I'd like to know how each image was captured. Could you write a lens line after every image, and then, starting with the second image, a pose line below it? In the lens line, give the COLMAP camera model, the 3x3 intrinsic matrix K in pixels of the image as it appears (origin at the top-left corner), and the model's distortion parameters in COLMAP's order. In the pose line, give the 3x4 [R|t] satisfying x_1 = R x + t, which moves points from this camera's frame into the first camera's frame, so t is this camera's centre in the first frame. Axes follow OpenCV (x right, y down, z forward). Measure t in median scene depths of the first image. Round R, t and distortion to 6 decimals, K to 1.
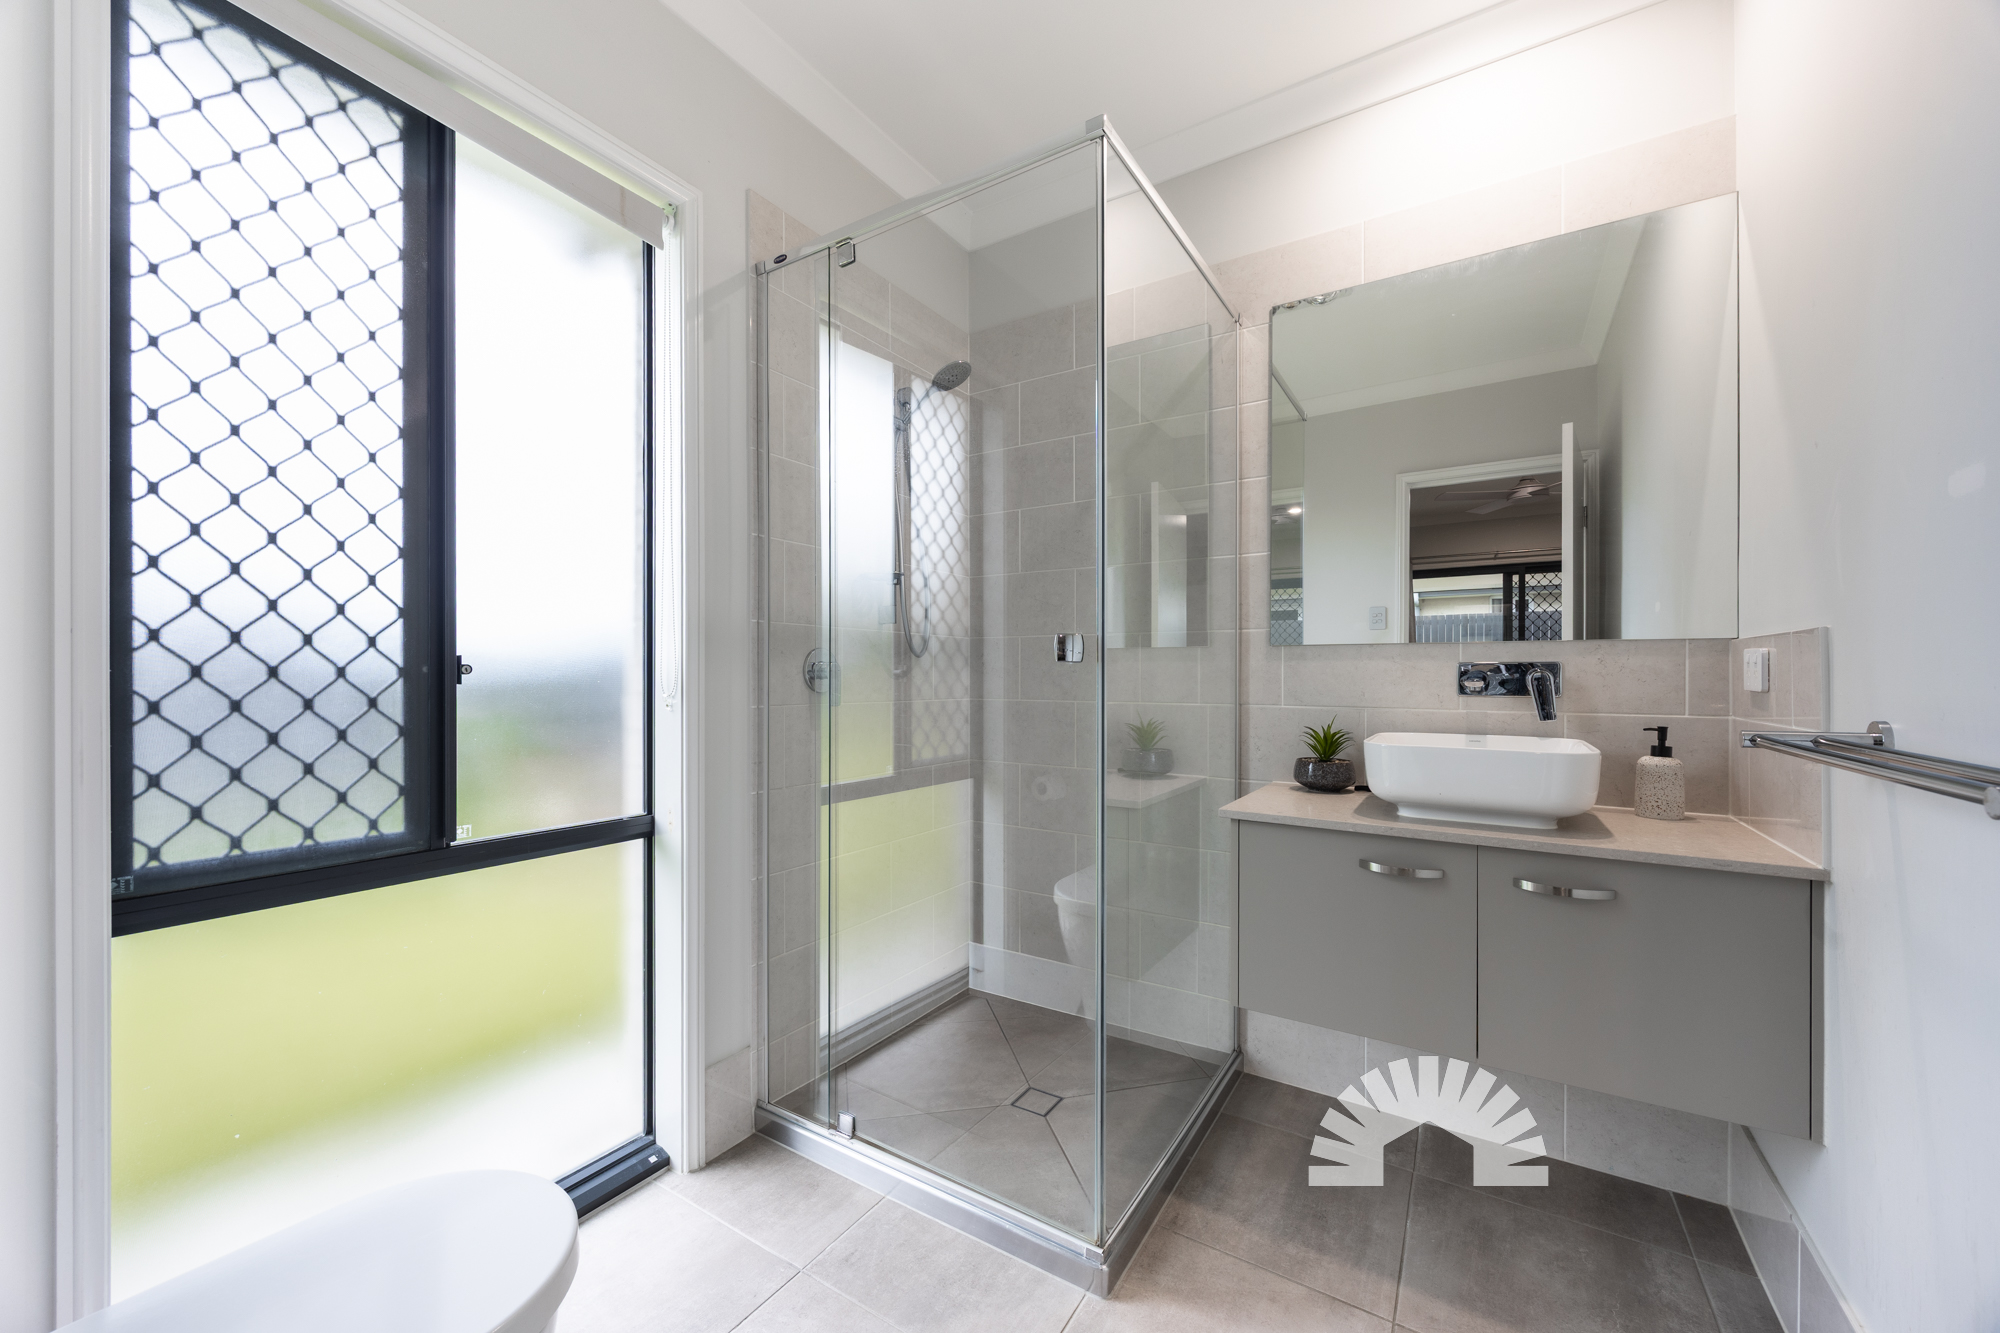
lens RADIAL K [[768.3, 0, 1000.6], [0, 768.3, 674.6], [0, 0, 1]] dist [0.000145, 0.000009]
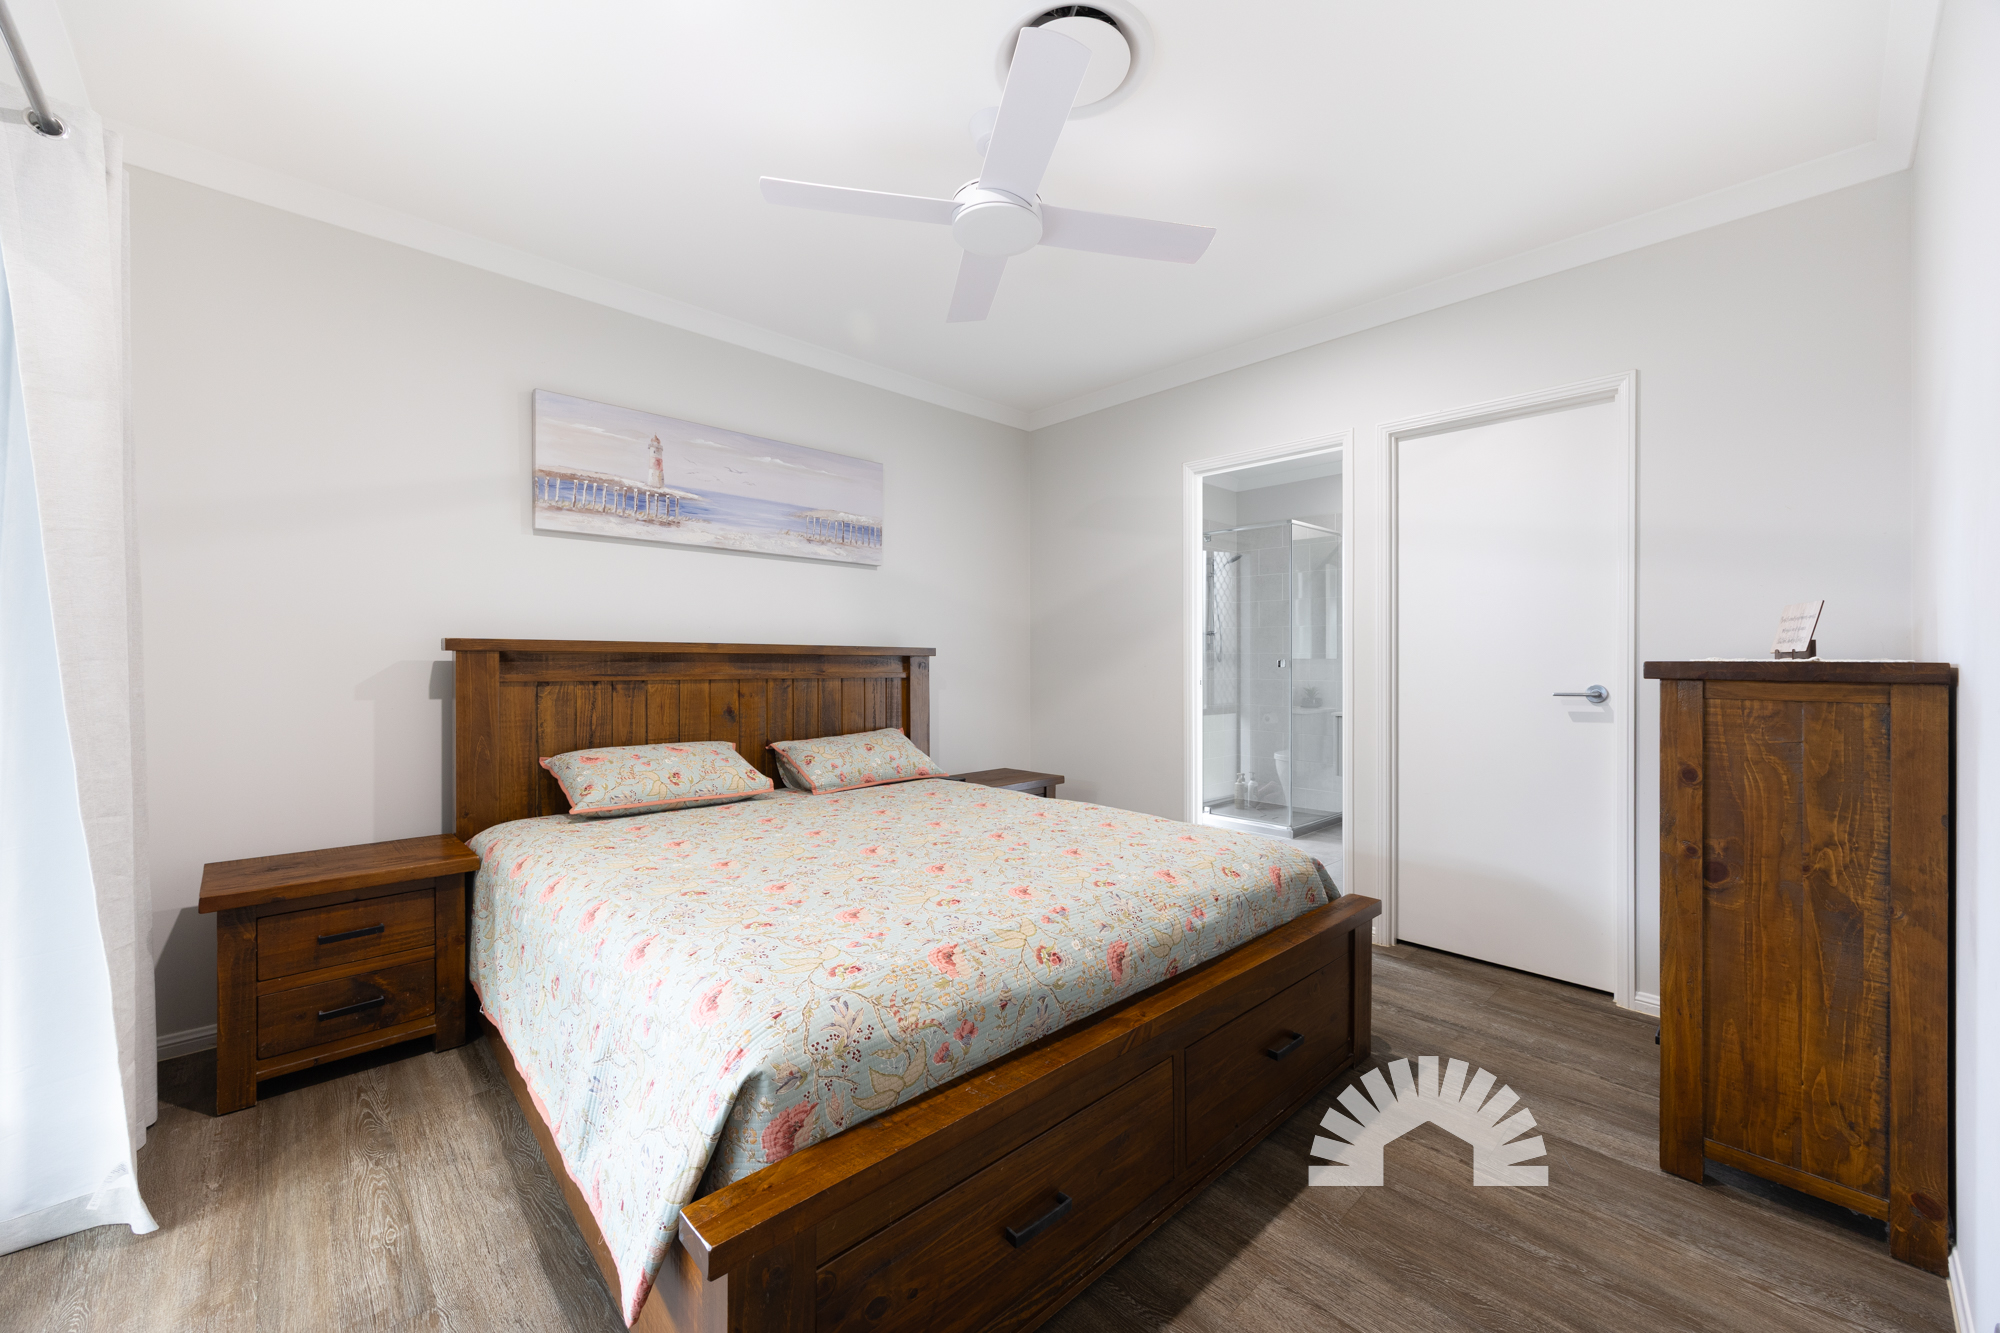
lens RADIAL K [[768.3, 0, 995.7], [0, 768.3, 671.0], [0, 0, 1]] dist [0.000145, 0.000009]
pose [[0.967366, -0.003885, -0.253353, -0.161972], [0.006817, 0.999920, 0.010697, -0.025586], [0.253291, -0.012075, 0.967315, -1.559296]]
